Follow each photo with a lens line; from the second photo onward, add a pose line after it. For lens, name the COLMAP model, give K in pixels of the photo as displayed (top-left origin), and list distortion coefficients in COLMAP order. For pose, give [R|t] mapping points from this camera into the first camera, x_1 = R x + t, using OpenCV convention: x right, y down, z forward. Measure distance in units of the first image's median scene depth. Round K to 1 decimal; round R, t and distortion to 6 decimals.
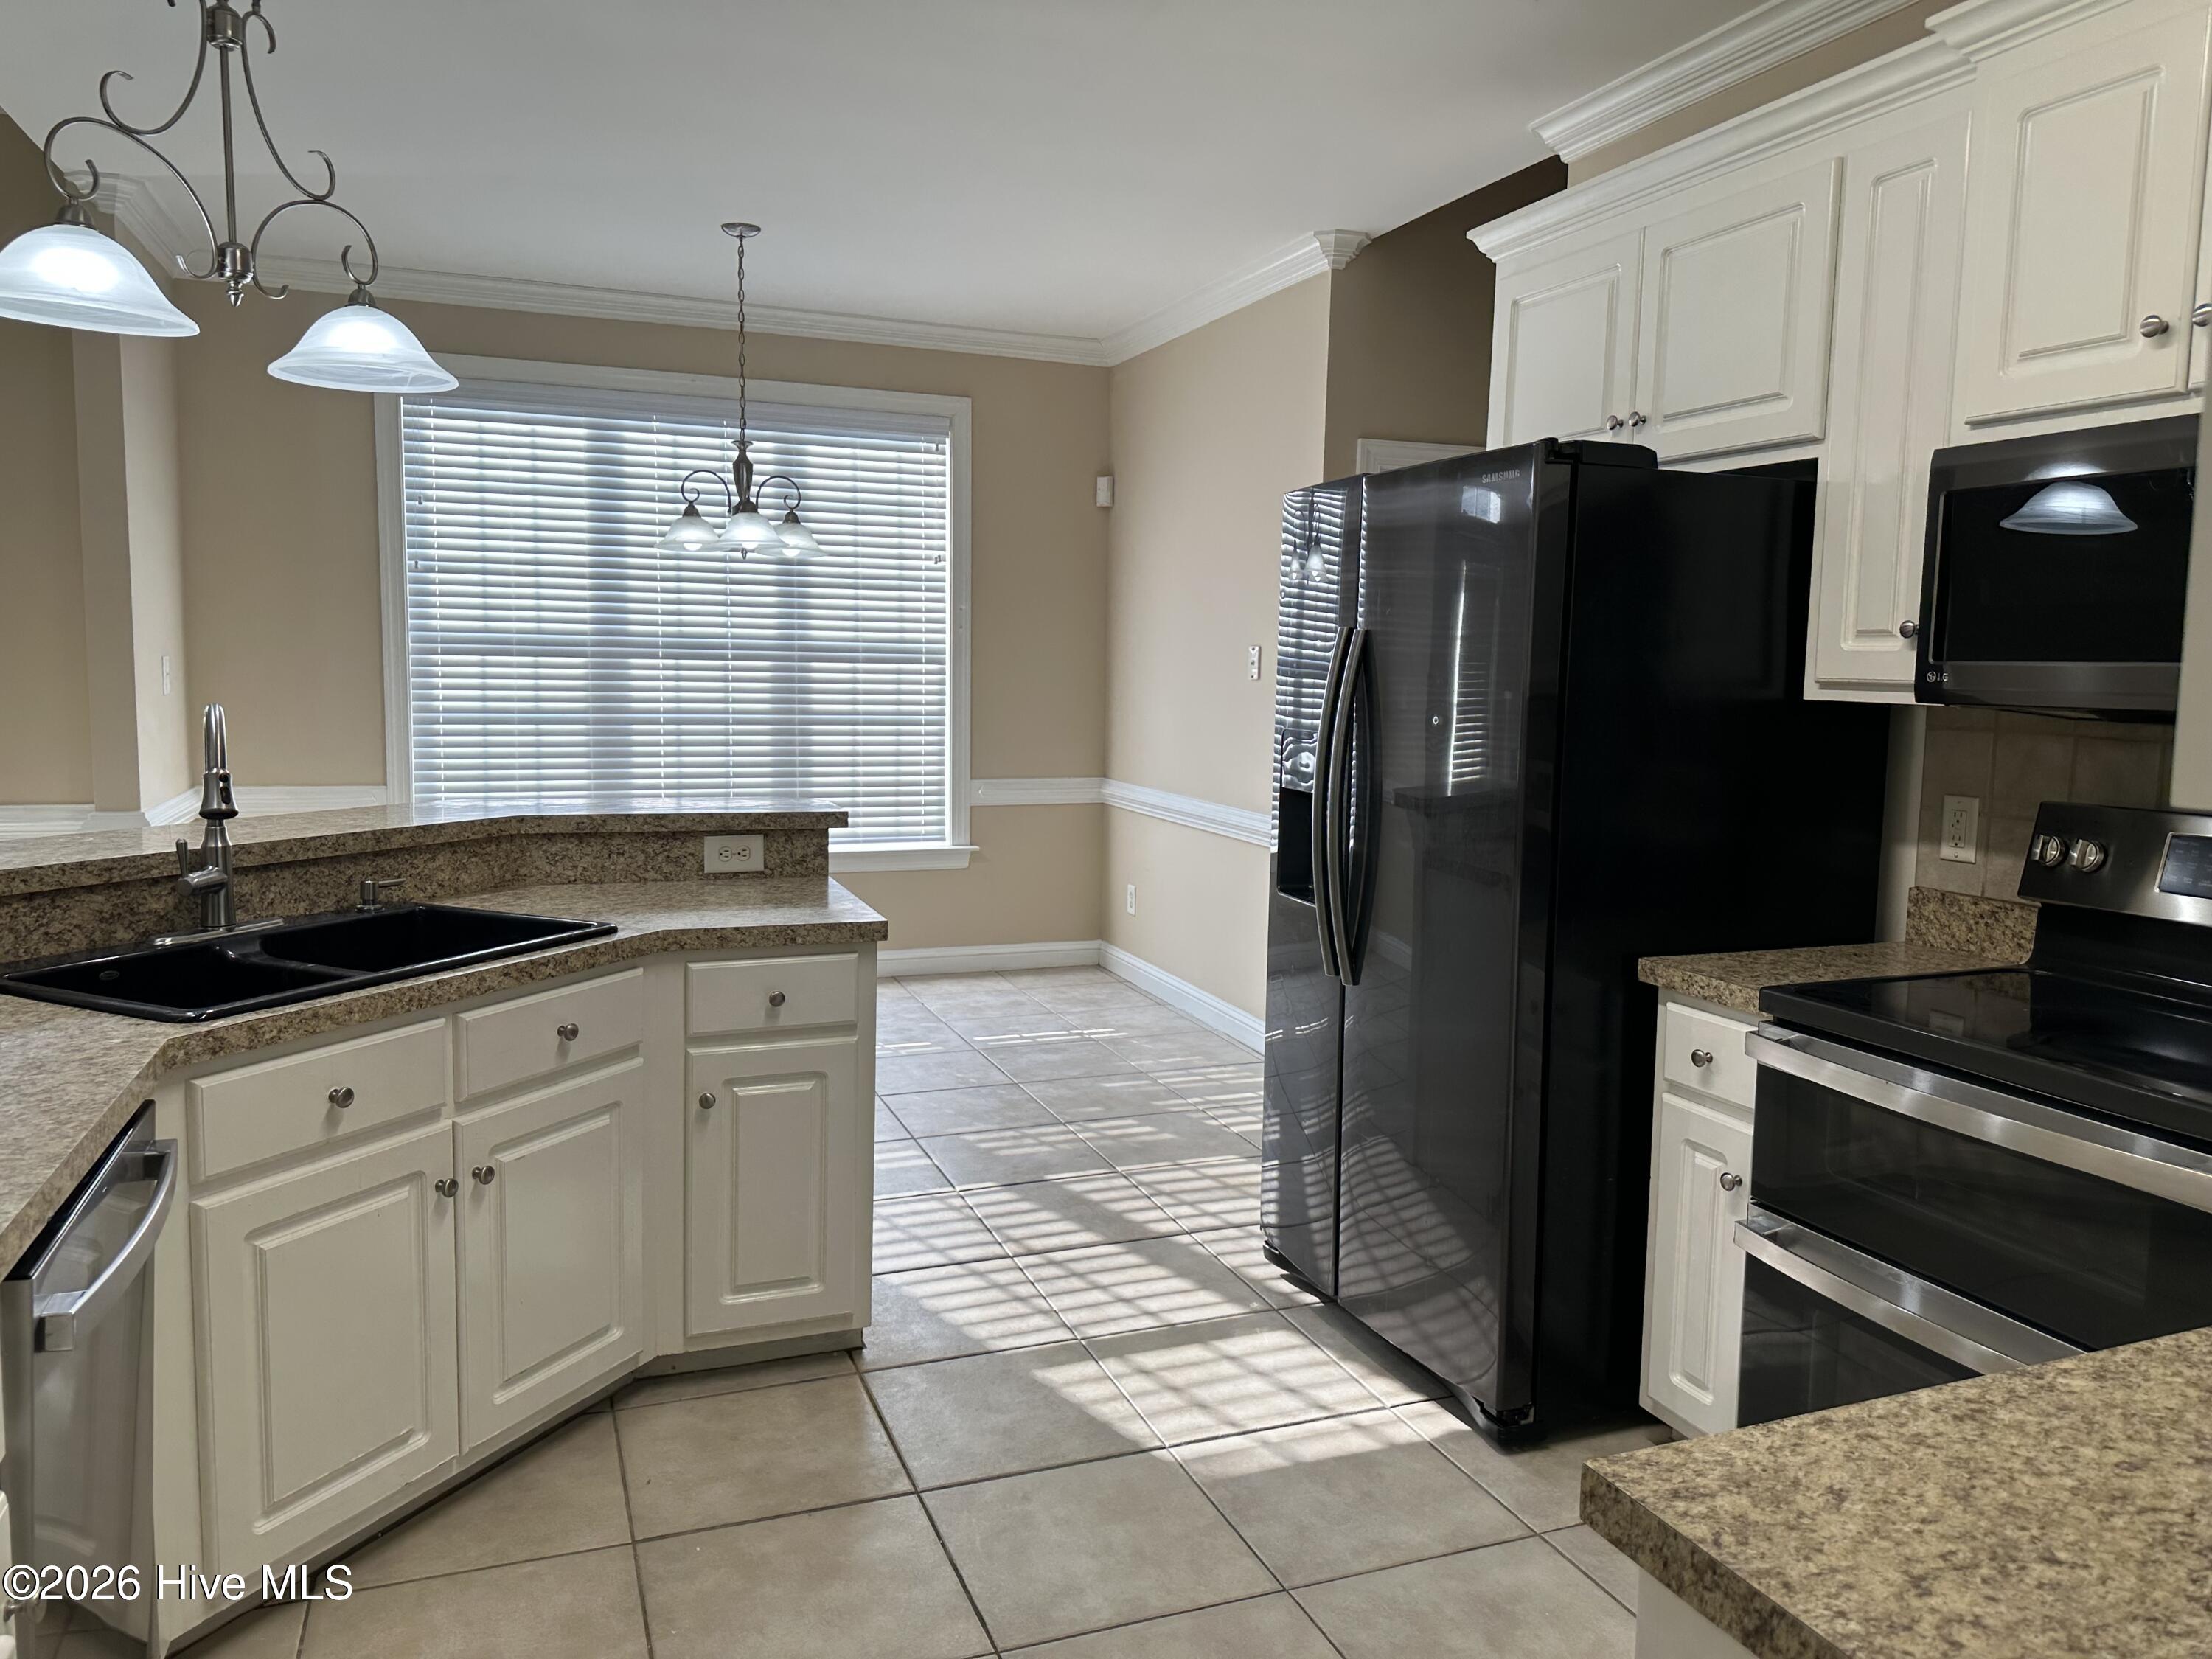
lens RADIAL K [[1576.2, 0, 1109.2], [0, 1576.2, 842.6], [0, 0, 1]] dist [0.066148, -0.074127]
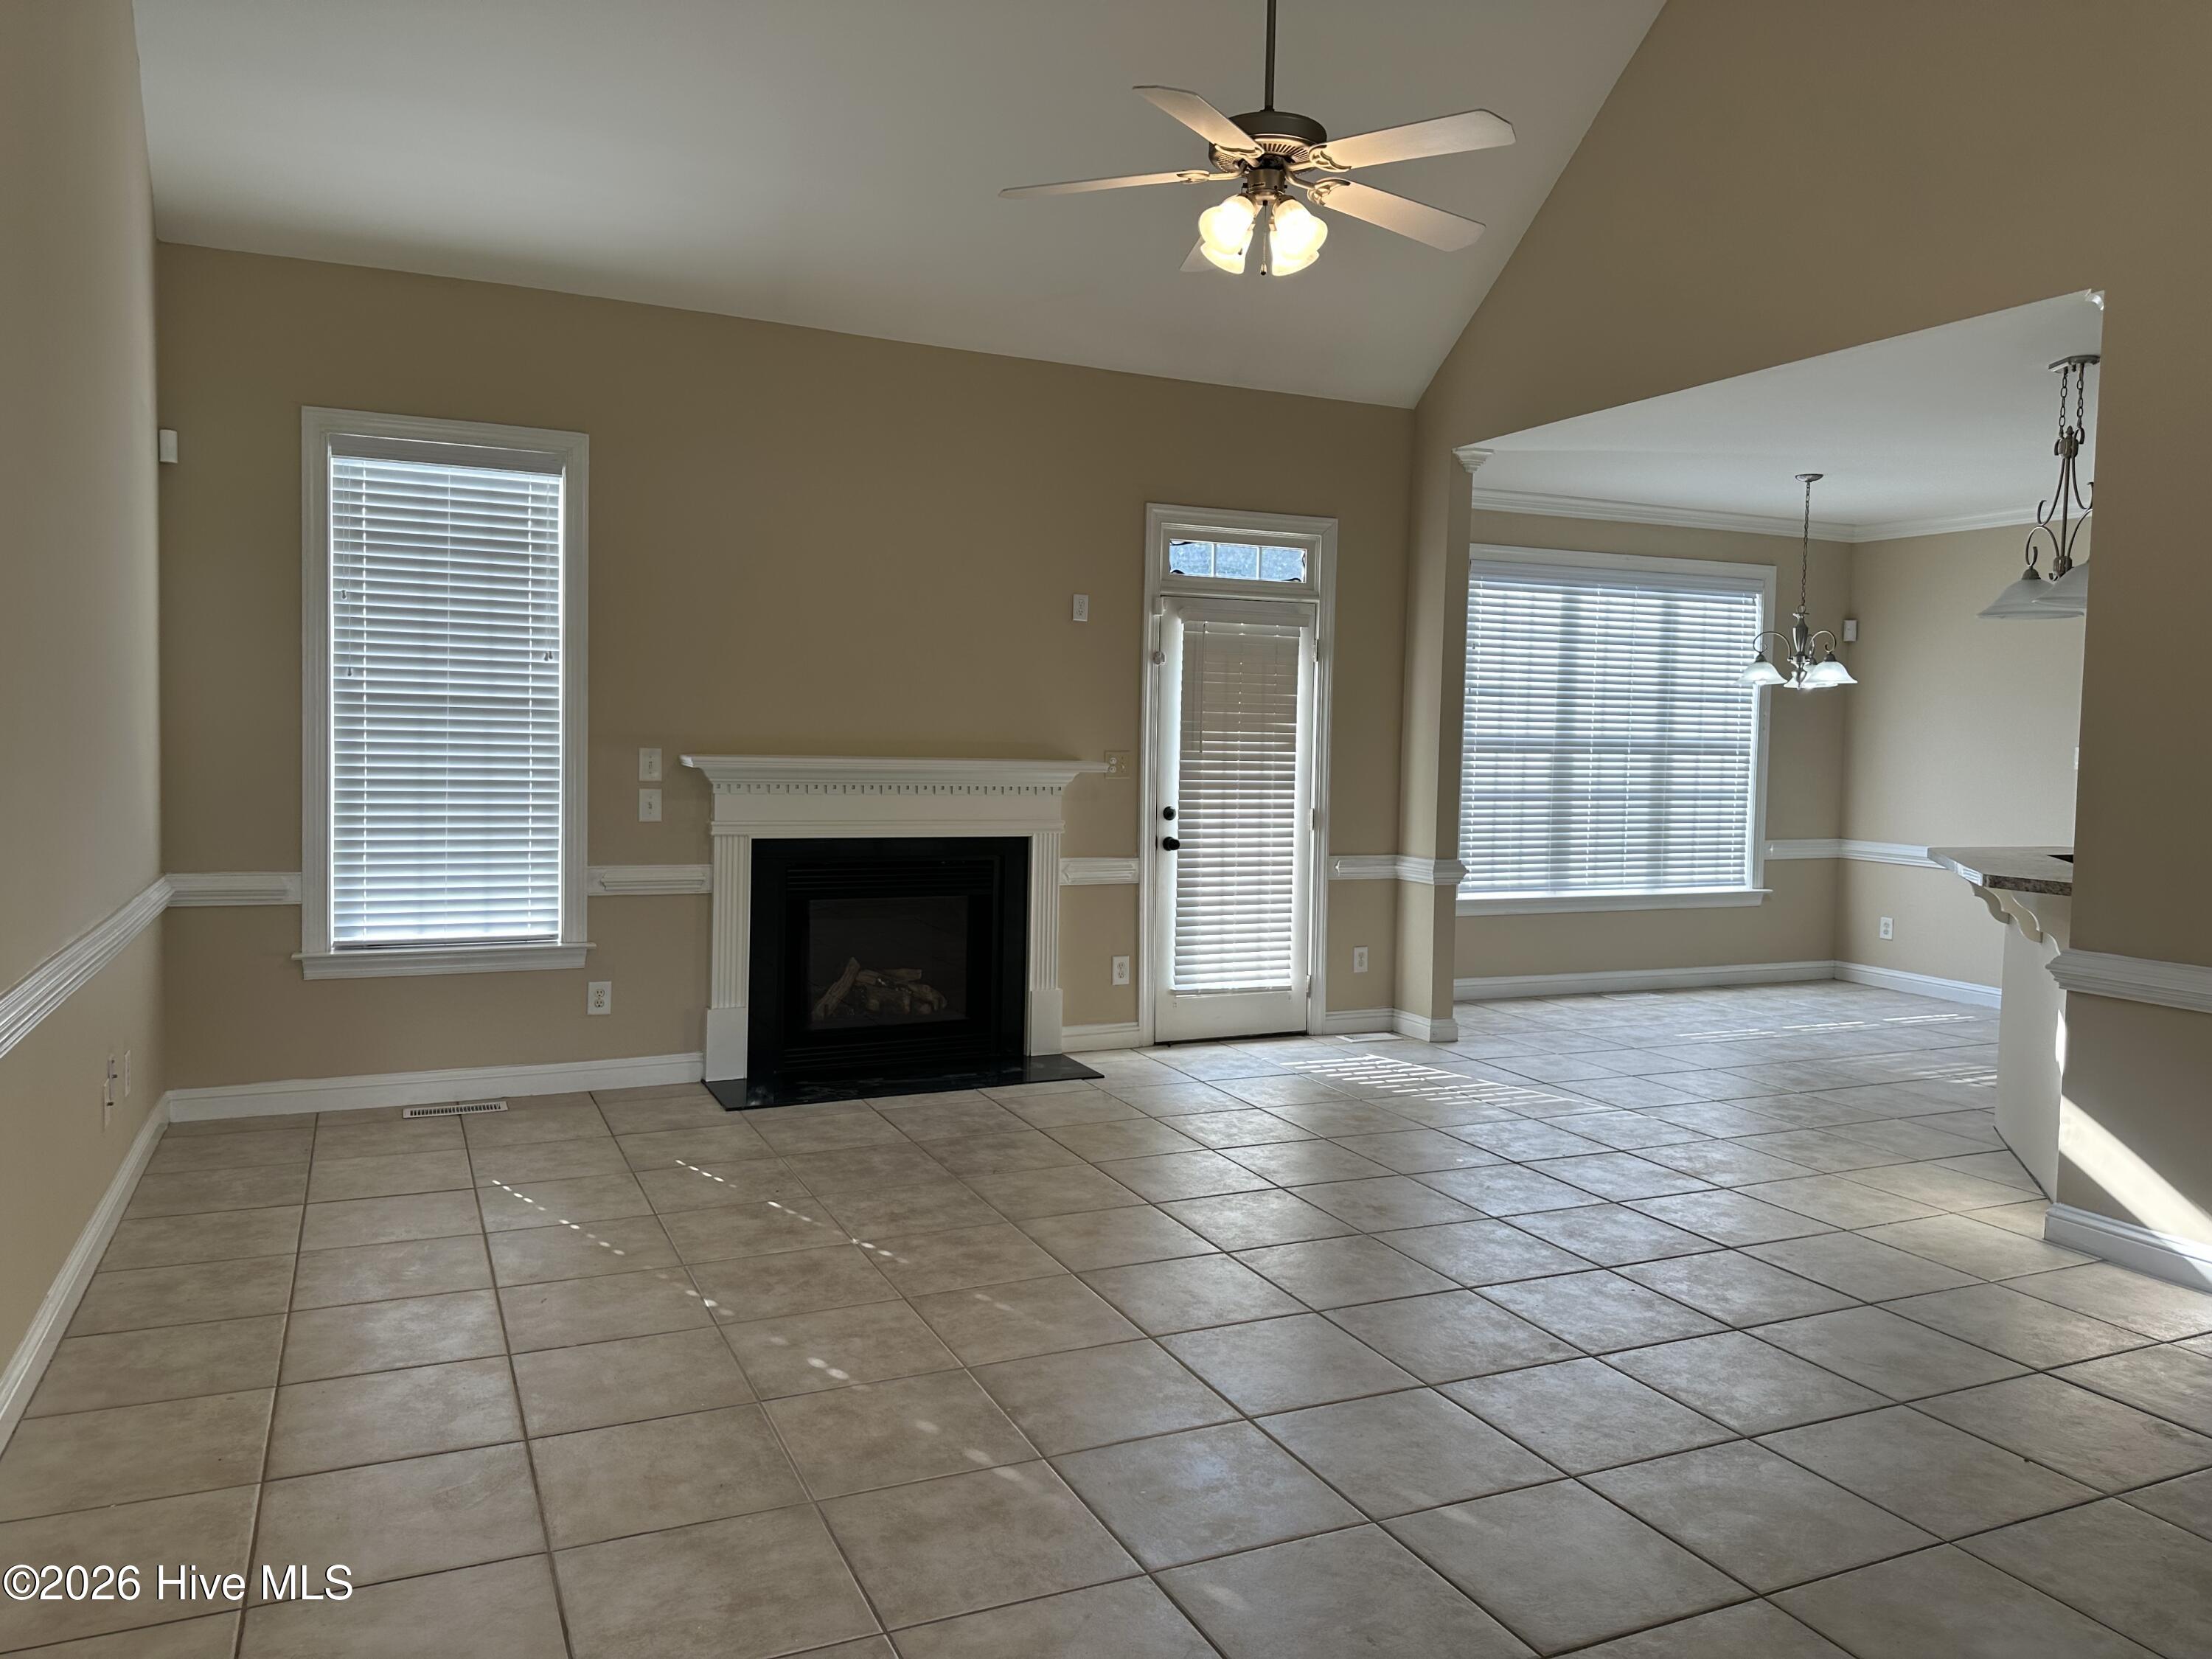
lens RADIAL K [[1576.2, 0, 1067.9], [0, 1576.2, 822.3], [0, 0, 1]] dist [0.066148, -0.074127]
pose [[0.998871, -0.002945, 0.047418, -0.804831], [0.005834, 0.998127, -0.060901, 0.026815], [-0.047149, 0.061109, 0.997017, -0.368060]]
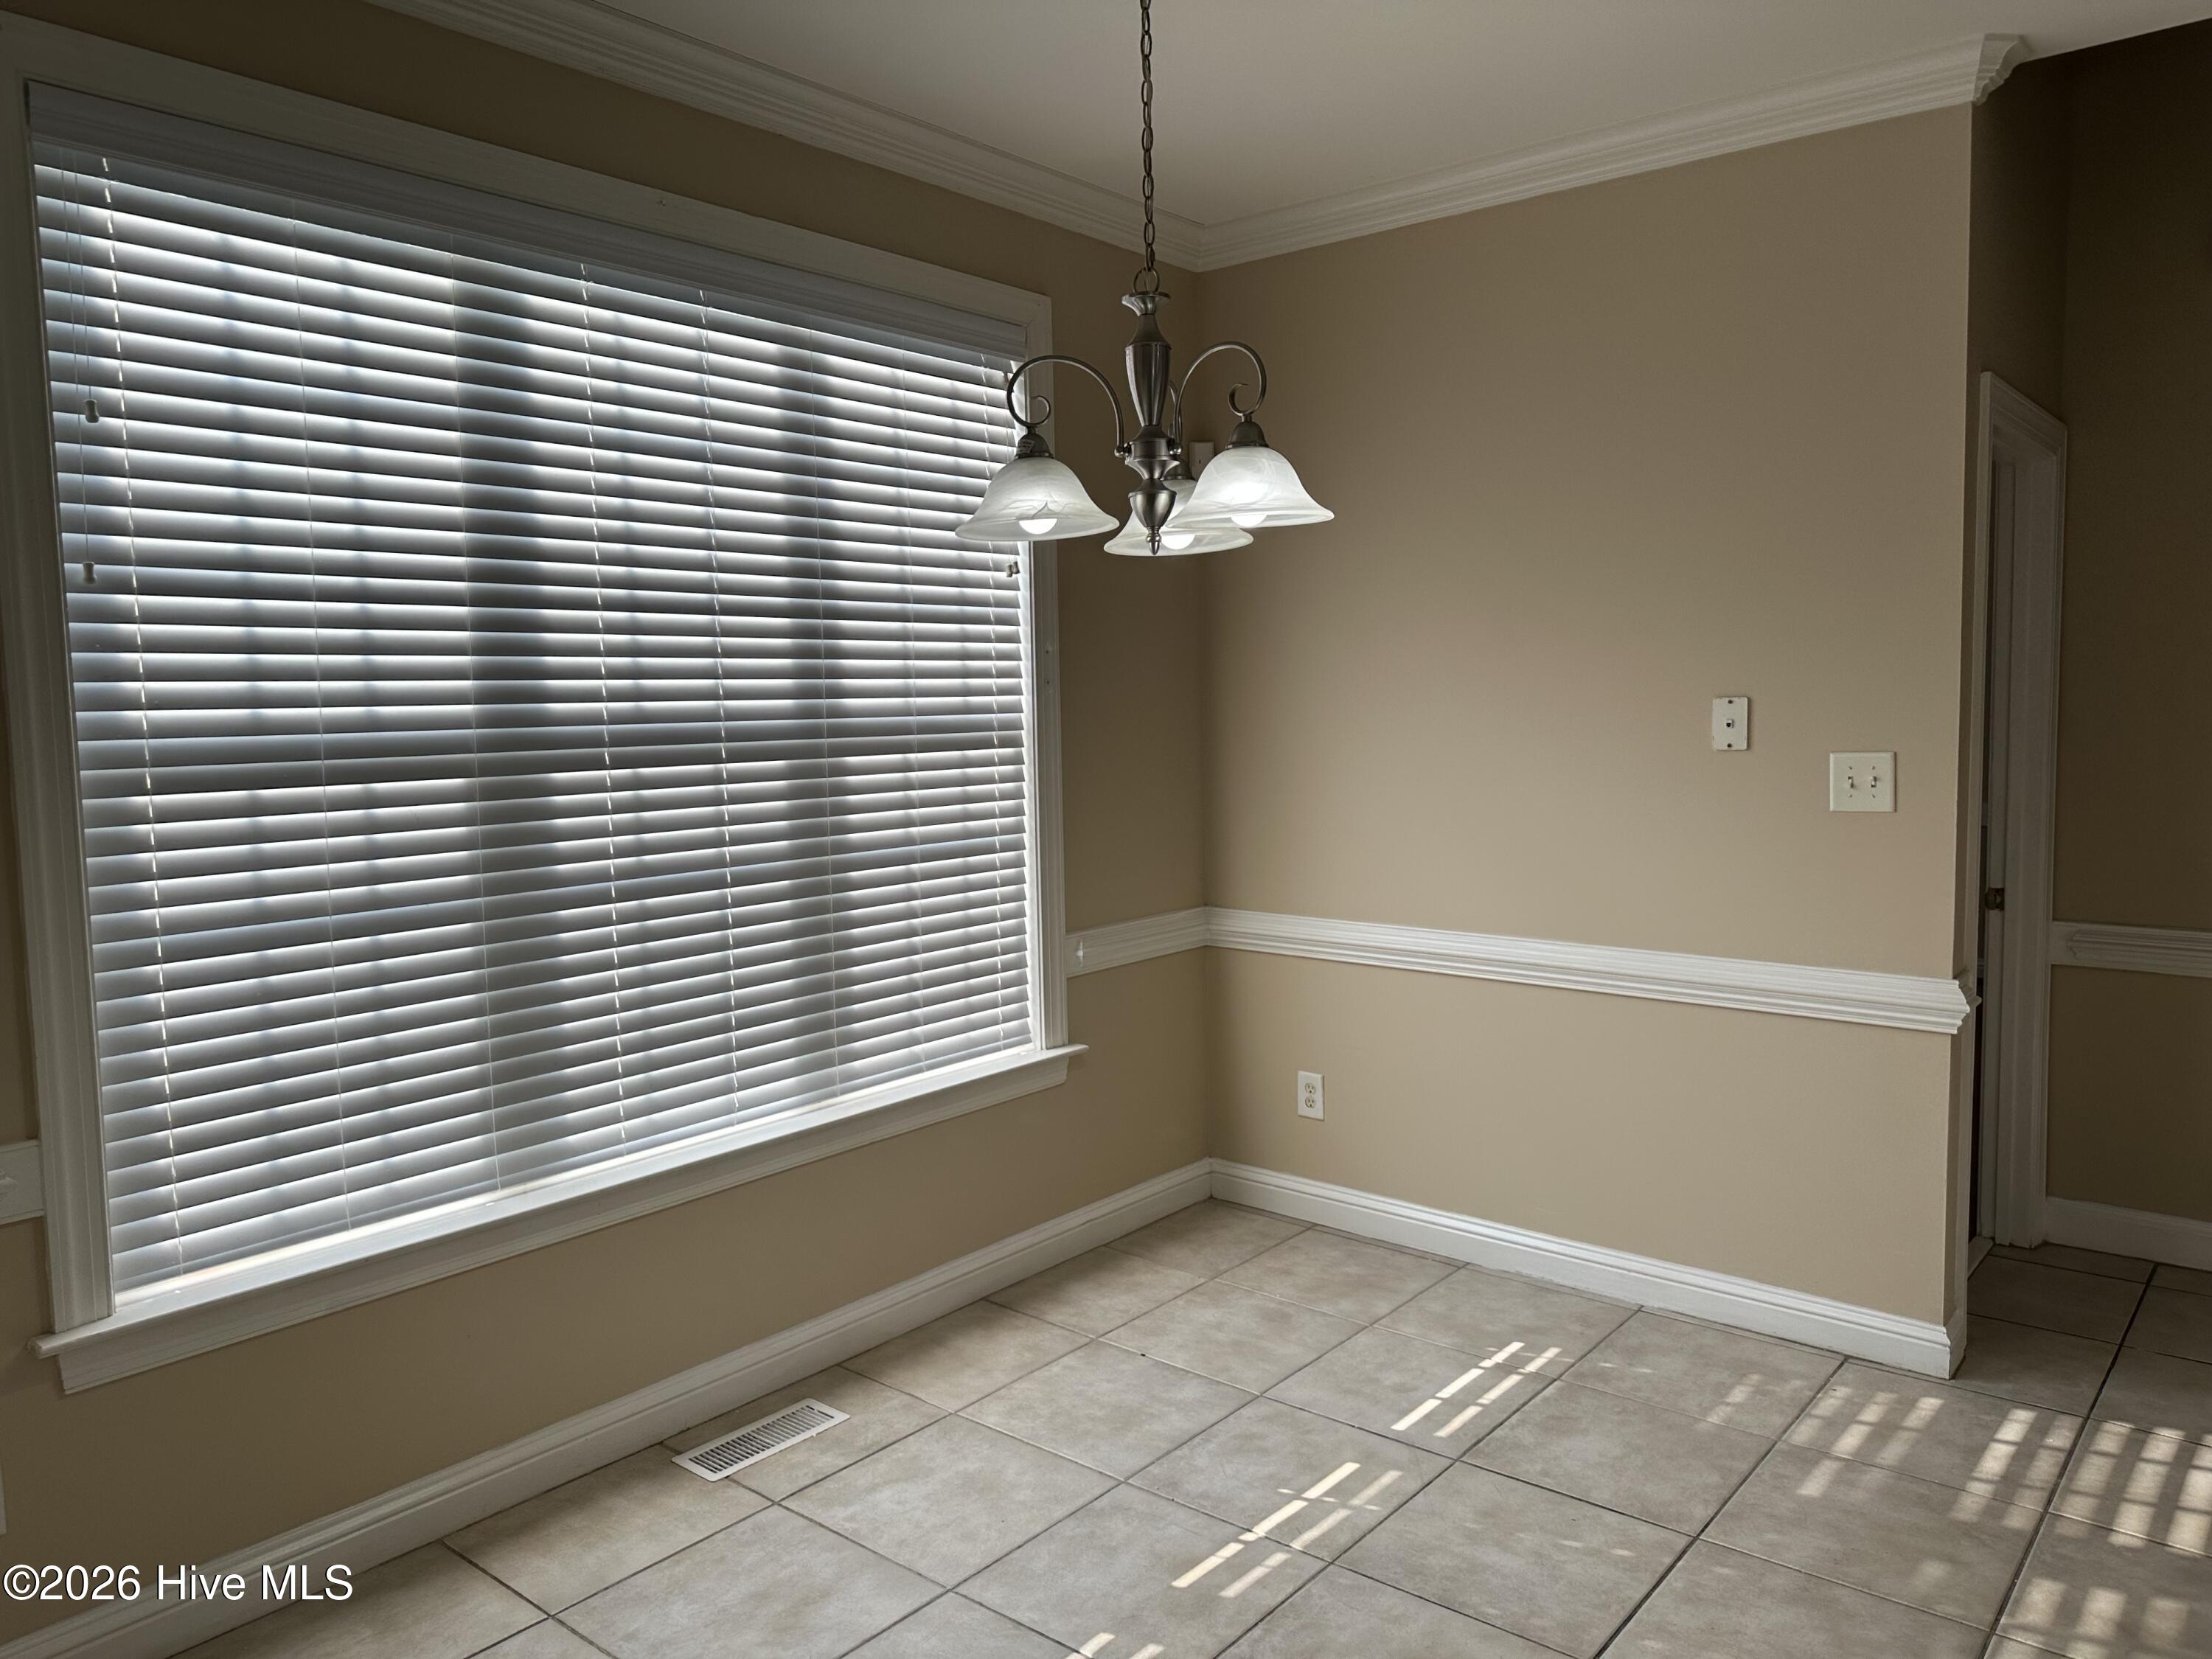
lens RADIAL K [[1576.2, 0, 1111.4], [0, 1576.2, 828.4], [0, 0, 1]] dist [0.066148, -0.074127]
pose [[0.873471, -0.076251, 0.480868, -0.380353], [0.091767, 0.995742, -0.008796, -0.078412], [-0.478150, 0.051811, 0.876749, 0.496339]]
